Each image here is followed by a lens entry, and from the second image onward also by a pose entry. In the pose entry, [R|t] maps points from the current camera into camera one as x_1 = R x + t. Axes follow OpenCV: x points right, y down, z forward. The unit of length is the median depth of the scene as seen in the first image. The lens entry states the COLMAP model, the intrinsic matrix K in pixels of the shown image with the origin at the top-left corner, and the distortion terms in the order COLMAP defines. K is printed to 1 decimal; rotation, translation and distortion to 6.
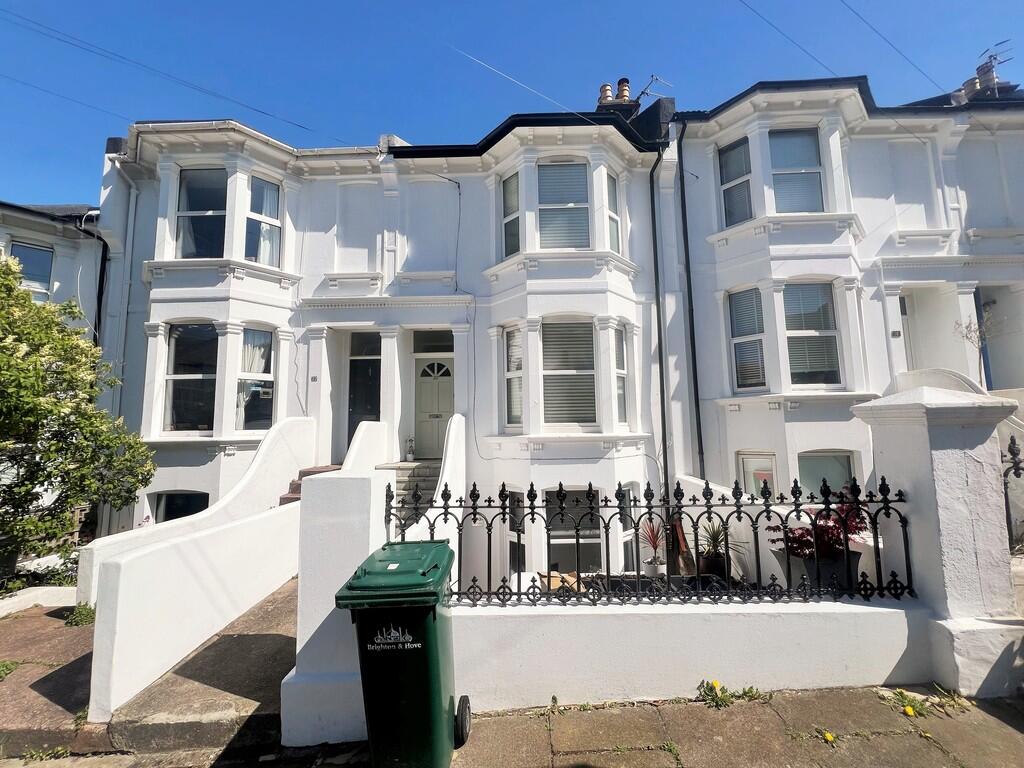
lens RADIAL K [[411.1, 0, 515.1], [0, 411.1, 383.8], [0, 0, 1]] dist [-0.000601, 0.000046]
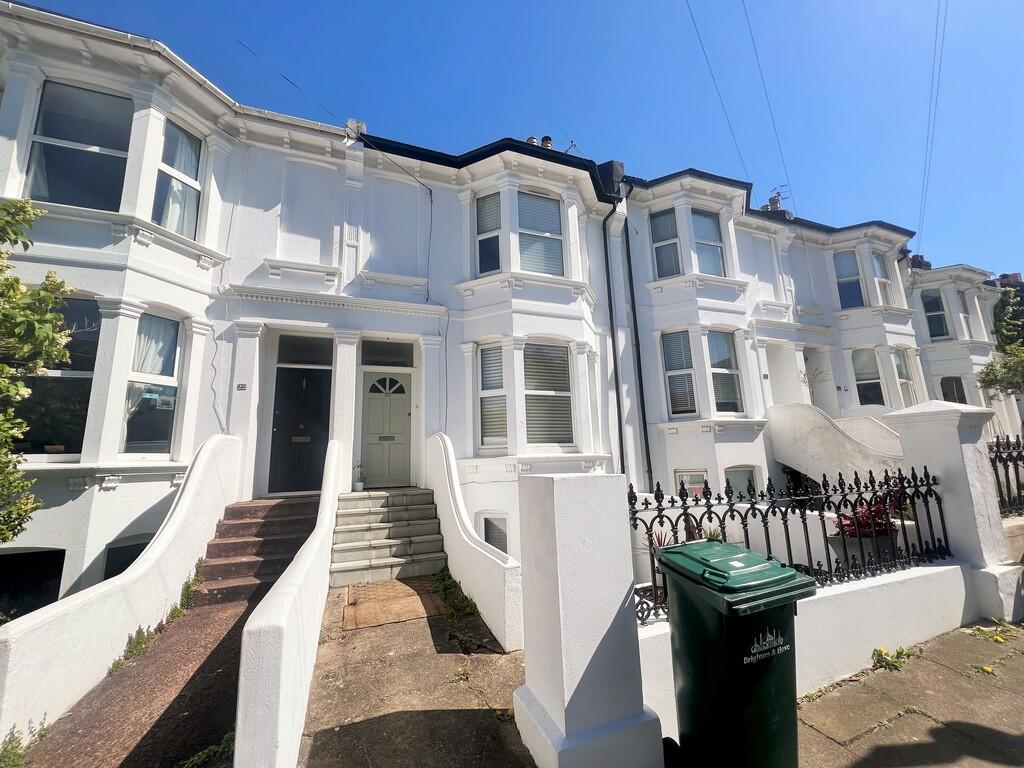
lens RADIAL K [[411.1, 0, 511.9], [0, 411.1, 384.1], [0, 0, 1]] dist [-0.000601, 0.000046]
pose [[0.926355, 0.056216, 0.372433, -0.315914], [-0.023733, 0.995546, -0.091238, 0.042329], [-0.375904, 0.075680, 0.923563, 0.094507]]
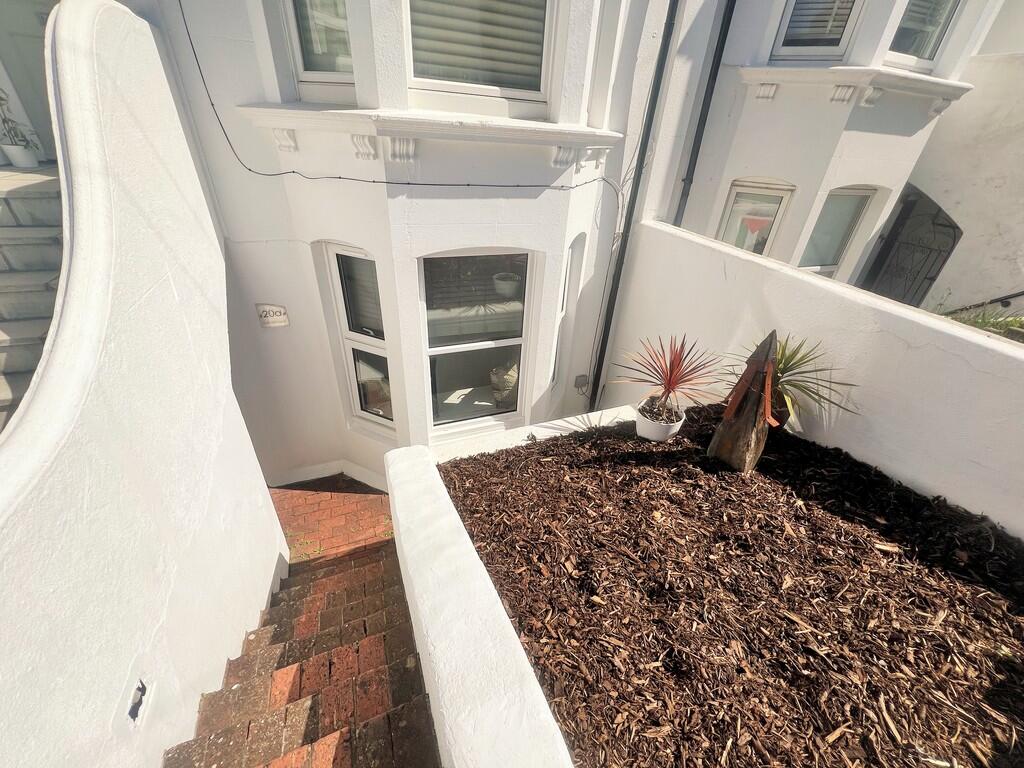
lens RADIAL K [[411.1, 0, 513.1], [0, 411.1, 384.7], [0, 0, 1]] dist [-0.000601, 0.000046]
pose [[0.921176, -0.138762, 0.363565, -0.019527], [-0.117813, 0.790976, 0.600397, 0.077592], [-0.370883, -0.595904, 0.712281, 0.506211]]
